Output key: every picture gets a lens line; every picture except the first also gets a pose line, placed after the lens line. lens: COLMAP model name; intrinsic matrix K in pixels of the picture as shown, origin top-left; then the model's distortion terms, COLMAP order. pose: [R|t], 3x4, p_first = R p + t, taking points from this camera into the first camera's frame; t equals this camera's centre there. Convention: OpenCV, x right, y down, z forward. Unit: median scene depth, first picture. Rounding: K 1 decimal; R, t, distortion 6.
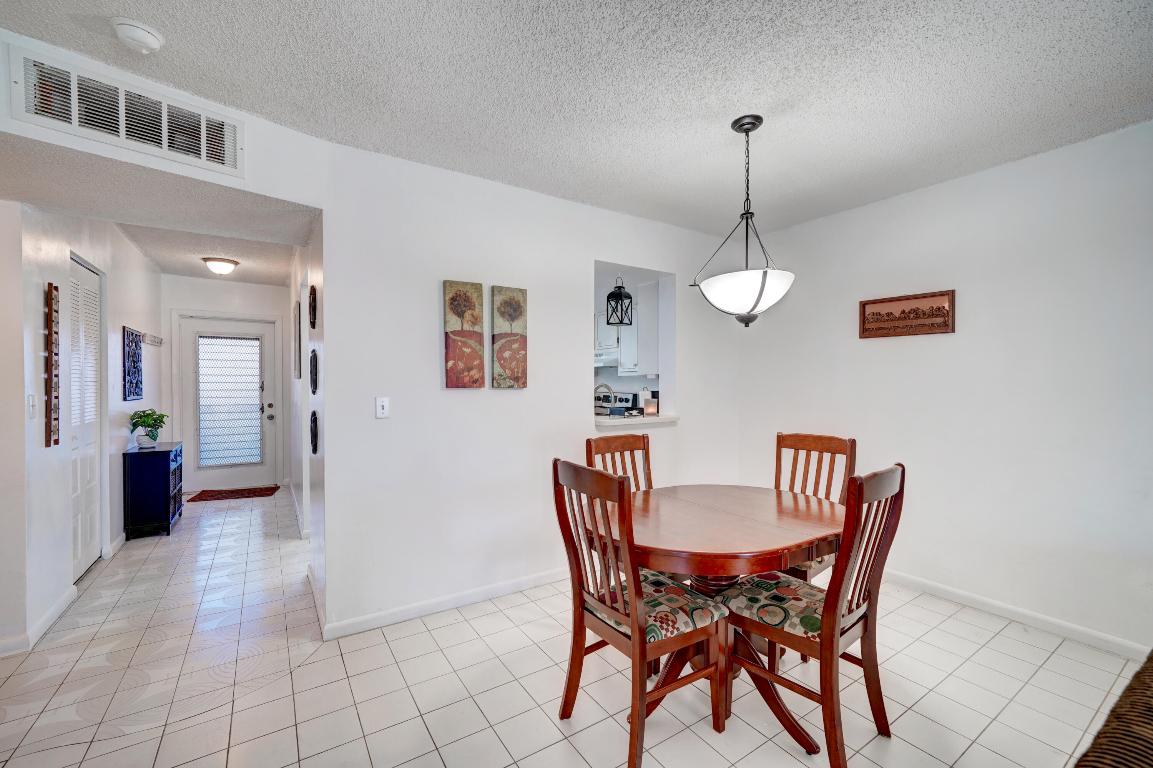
lens RADIAL K [[466.3, 0, 576.0], [0, 466.3, 387.4], [0, 0, 1]] dist [0.008321, 0.001093]
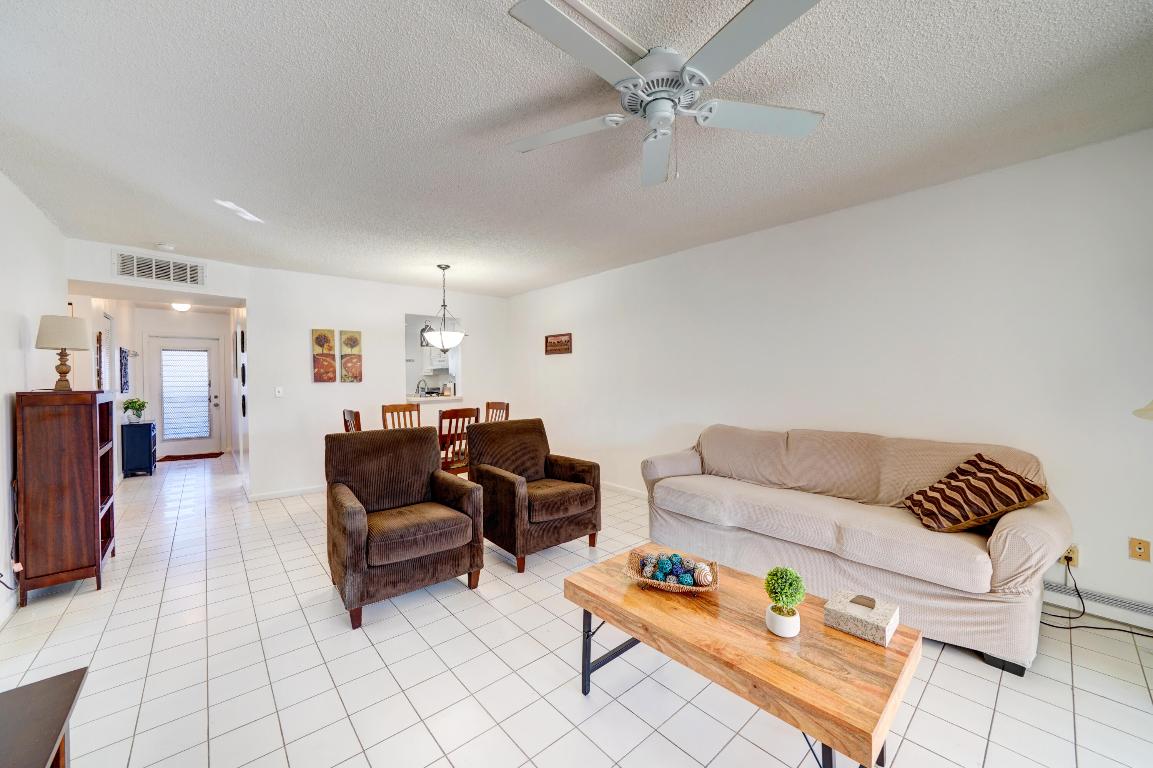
lens RADIAL K [[428.2, 0, 571.7], [0, 428.2, 379.9], [0, 0, 1]] dist [-0.002057, -0.000265]
pose [[0.992224, -0.012435, 0.123844, 0.495877], [0.012912, 0.999912, -0.003043, 0.009264], [-0.123795, 0.004619, 0.992297, -0.807909]]
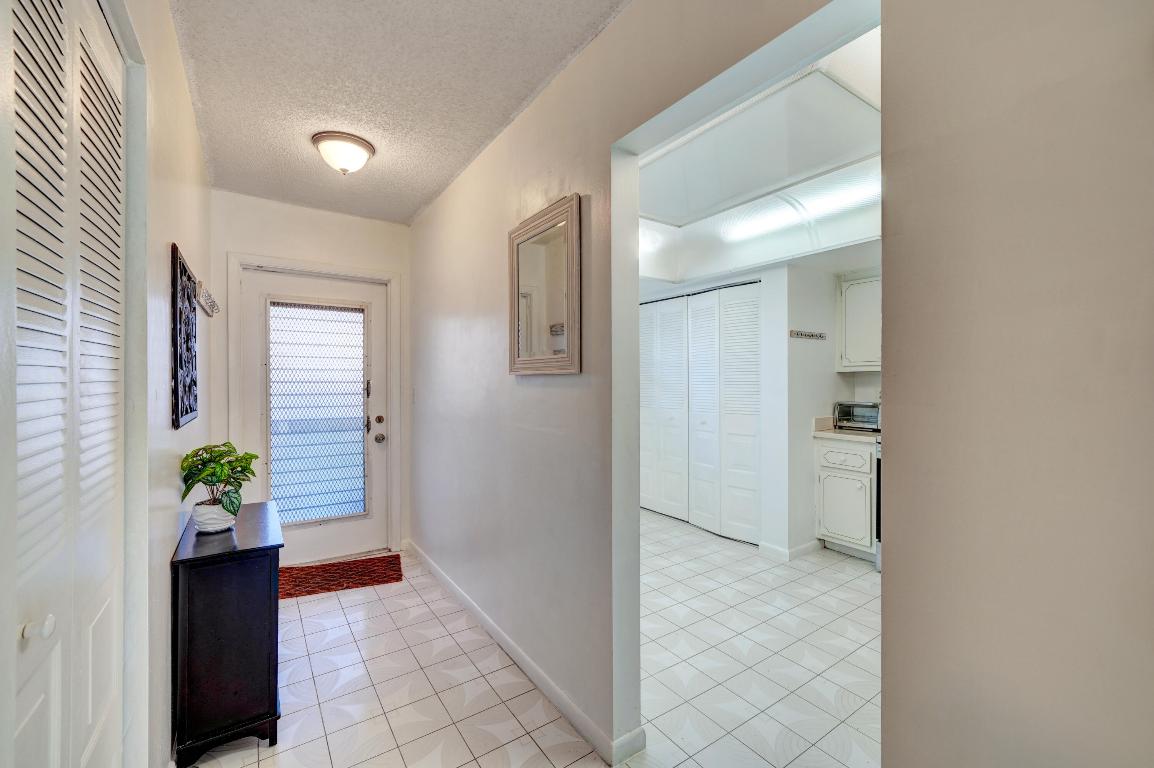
lens RADIAL K [[471.2, 0, 581.2], [0, 471.2, 380.1], [0, 0, 1]] dist [0.002896, -0.000333]
pose [[0.999820, -0.007515, 0.017440, -0.742797], [0.007681, 0.999925, -0.009508, -0.008252], [-0.017367, 0.009640, 0.999803, 0.706587]]
